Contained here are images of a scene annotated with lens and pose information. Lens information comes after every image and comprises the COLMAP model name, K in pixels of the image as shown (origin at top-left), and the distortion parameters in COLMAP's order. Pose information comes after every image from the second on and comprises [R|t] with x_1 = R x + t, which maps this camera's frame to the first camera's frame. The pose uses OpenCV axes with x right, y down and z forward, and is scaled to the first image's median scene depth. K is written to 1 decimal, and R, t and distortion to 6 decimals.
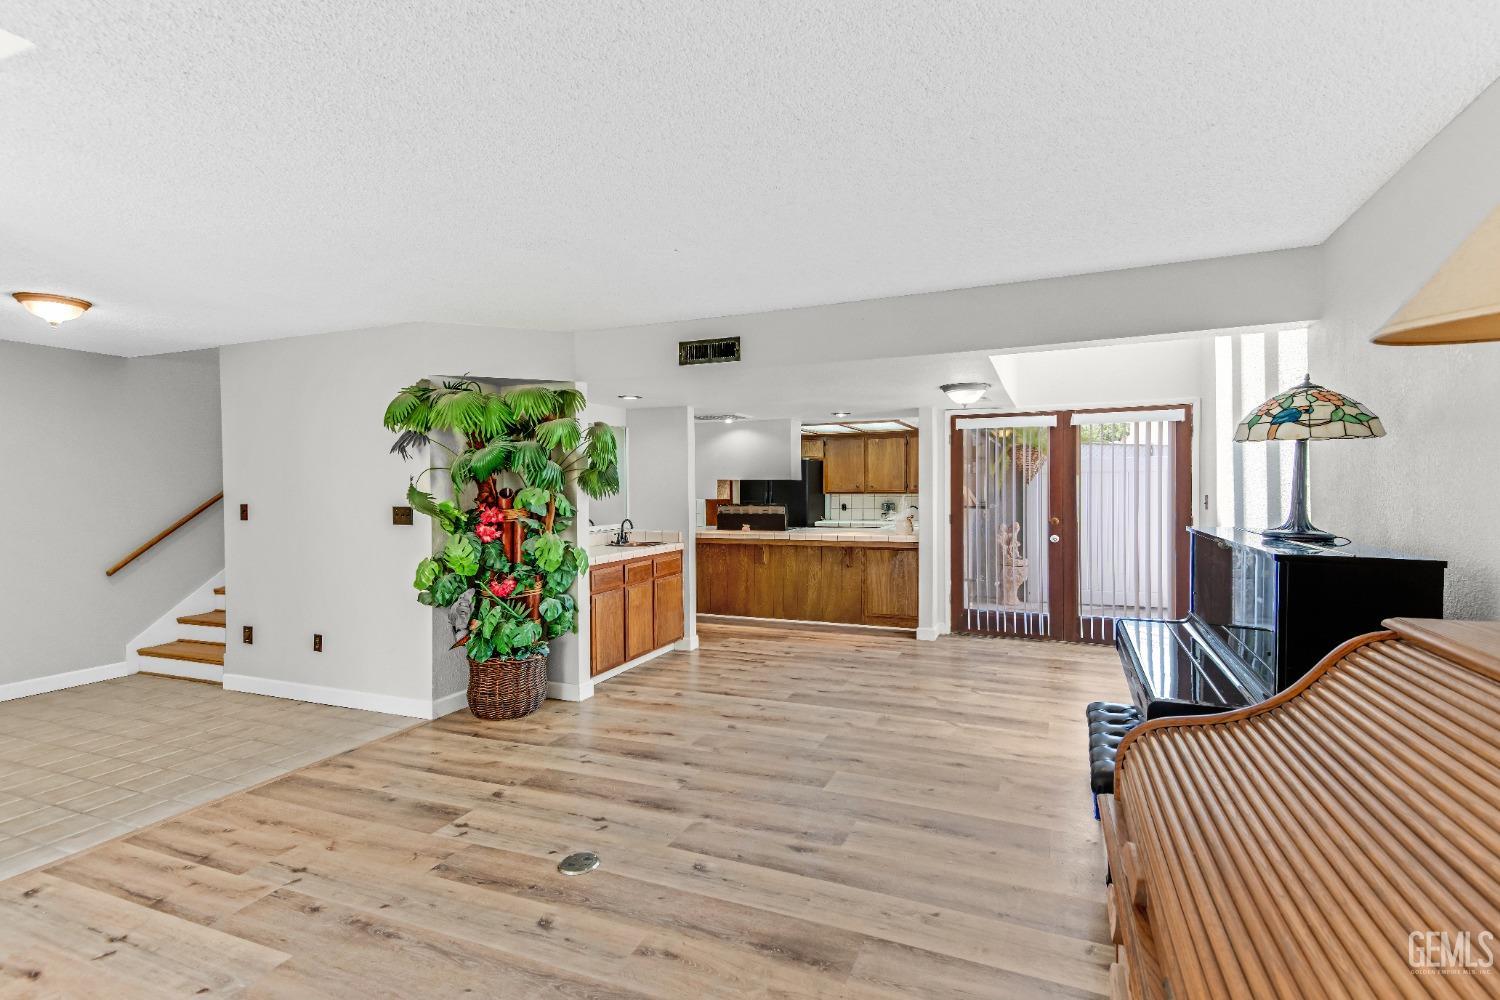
lens RADIAL K [[699.1, 0, 755.1], [0, 699.1, 498.1], [0, 0, 1]] dist [0.033747, -0.008915]
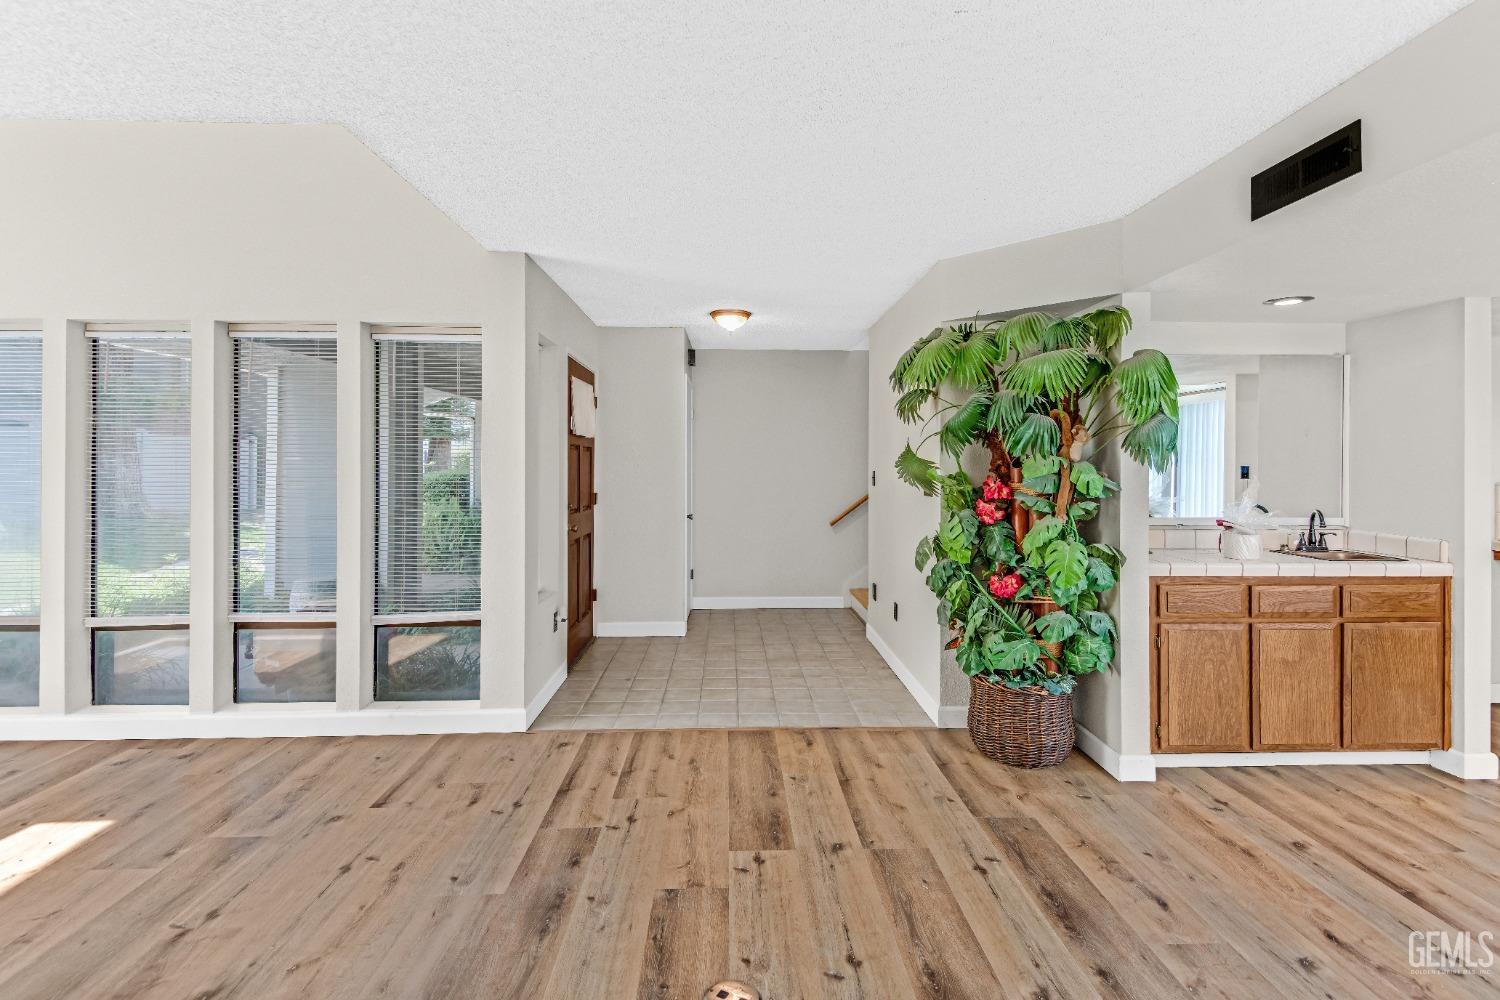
lens RADIAL K [[720.0, 0, 804.7], [0, 720.0, 463.6], [0, 0, 1]] dist [0.040763, -0.026915]
pose [[0.421042, 0.007684, -0.907009, 0.257124], [-0.020934, 0.999780, -0.001248, 0.001306], [0.906800, 0.019512, 0.421110, 0.475709]]
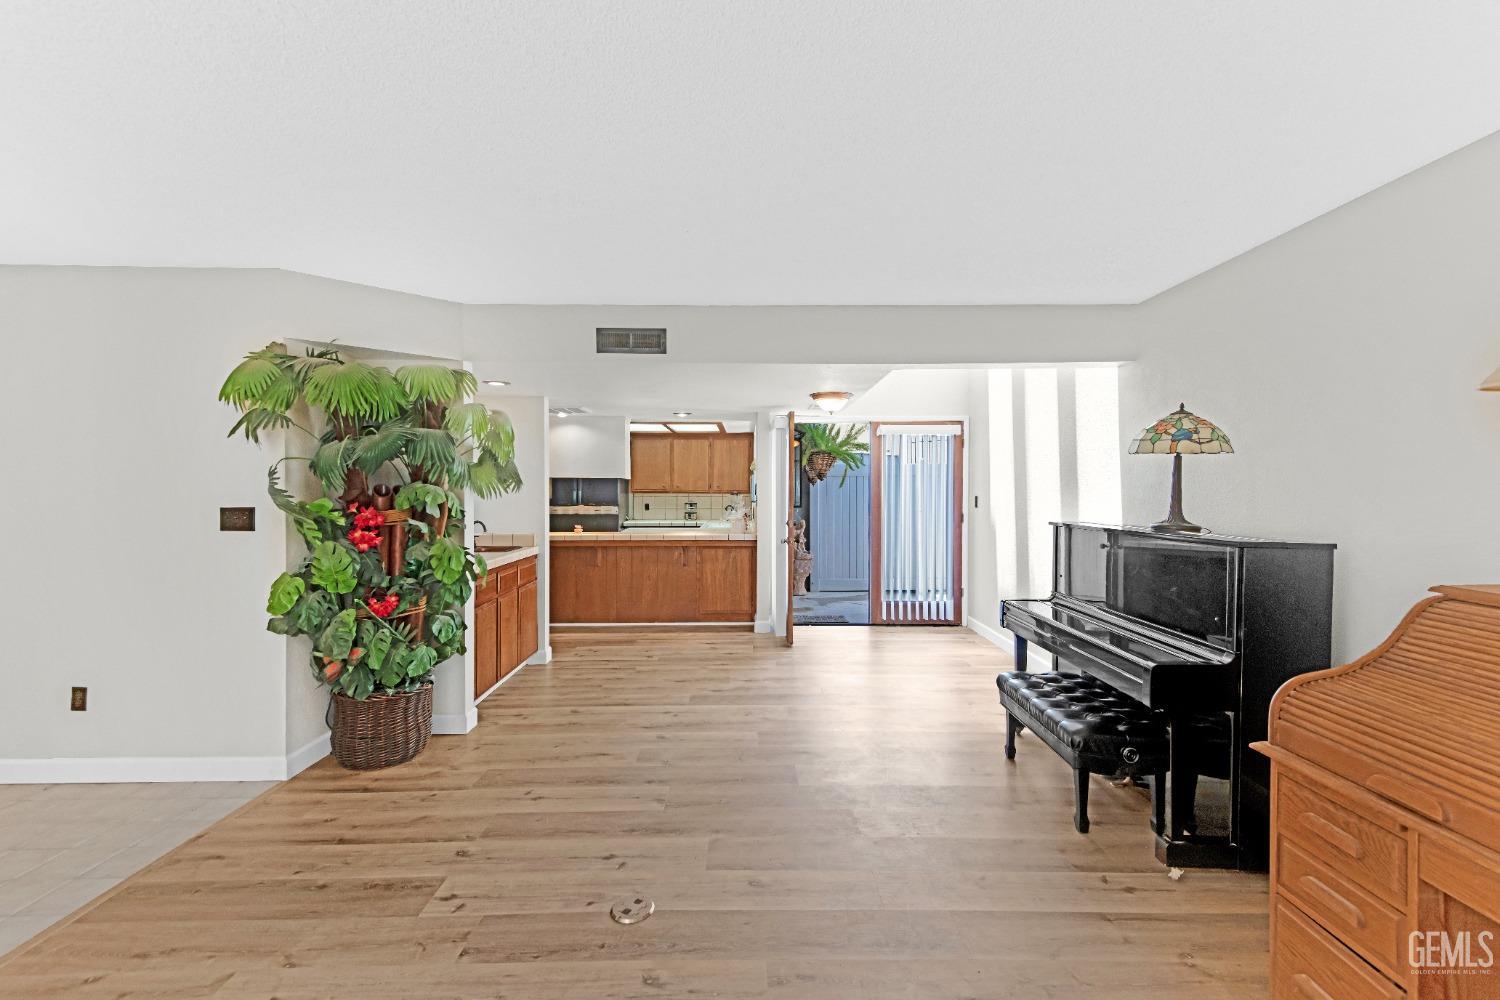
lens RADIAL K [[687.5, 0, 755.8], [0, 687.5, 493.9], [0, 0, 1]] dist [0.002292, 0.000300]
pose [[0.914706, 0.004164, 0.404098, -0.287907], [-0.001388, 0.999973, -0.007161, 0.002023], [-0.404117, 0.005990, 0.914688, 0.090569]]
